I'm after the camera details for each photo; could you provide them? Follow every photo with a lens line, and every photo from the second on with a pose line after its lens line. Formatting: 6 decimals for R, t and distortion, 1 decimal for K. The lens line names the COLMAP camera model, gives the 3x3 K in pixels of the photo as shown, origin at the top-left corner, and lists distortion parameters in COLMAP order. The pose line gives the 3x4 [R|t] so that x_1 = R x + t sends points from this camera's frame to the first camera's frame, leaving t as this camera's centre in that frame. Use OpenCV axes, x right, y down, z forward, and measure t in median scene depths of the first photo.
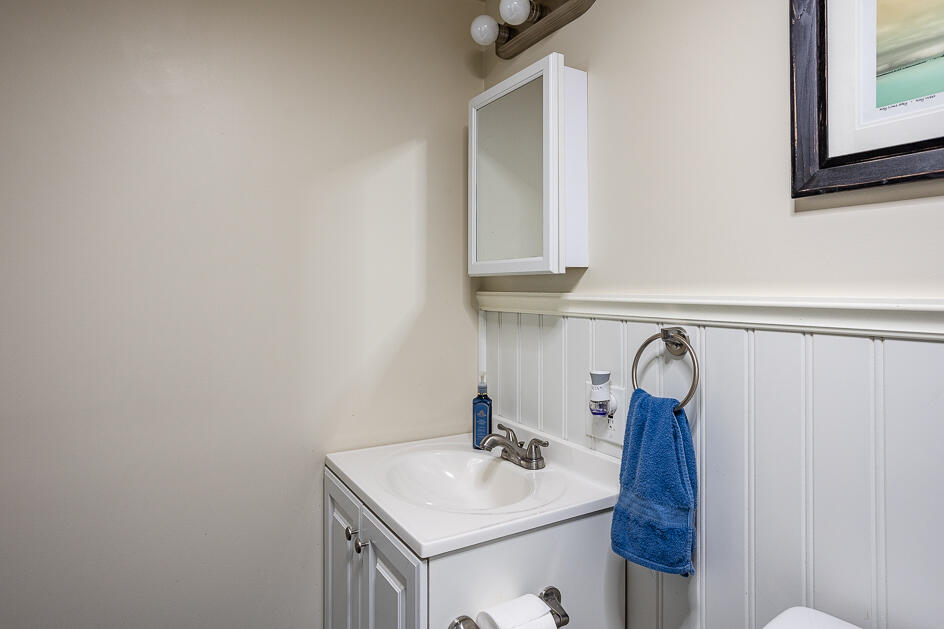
lens RADIAL K [[561.2, 0, 472.5], [0, 561.2, 280.4], [0, 0, 1]] dist [0.002494, 0.001184]
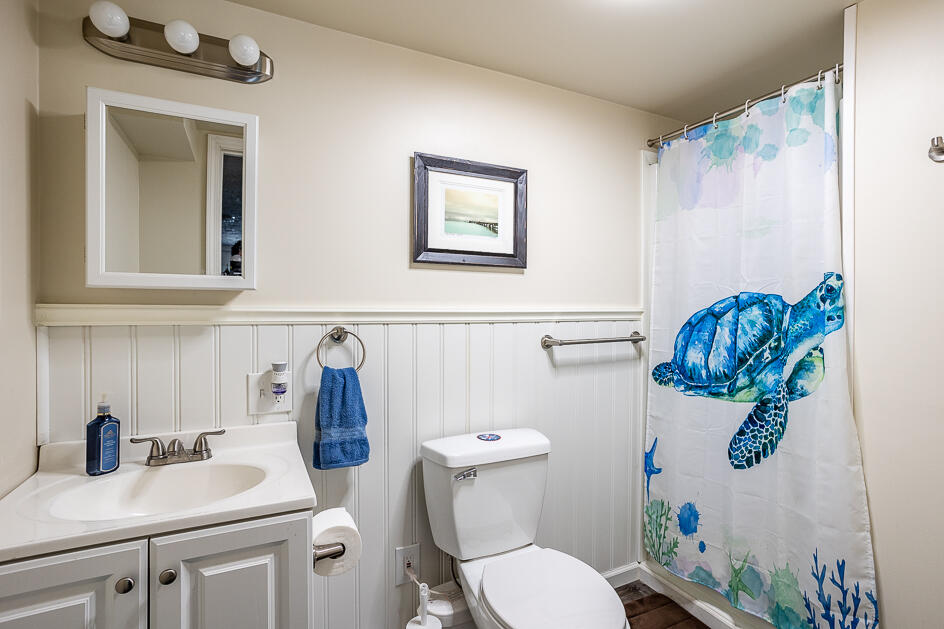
lens RADIAL K [[452.4, 0, 471.5], [0, 452.4, 308.0], [0, 0, 1]] dist [-0.041290, 0.025755]
pose [[0.124061, -0.001345, 0.992274, -0.803293], [-0.022931, 0.999728, 0.004222, 0.012559], [-0.992010, -0.023277, 0.123996, 0.389734]]
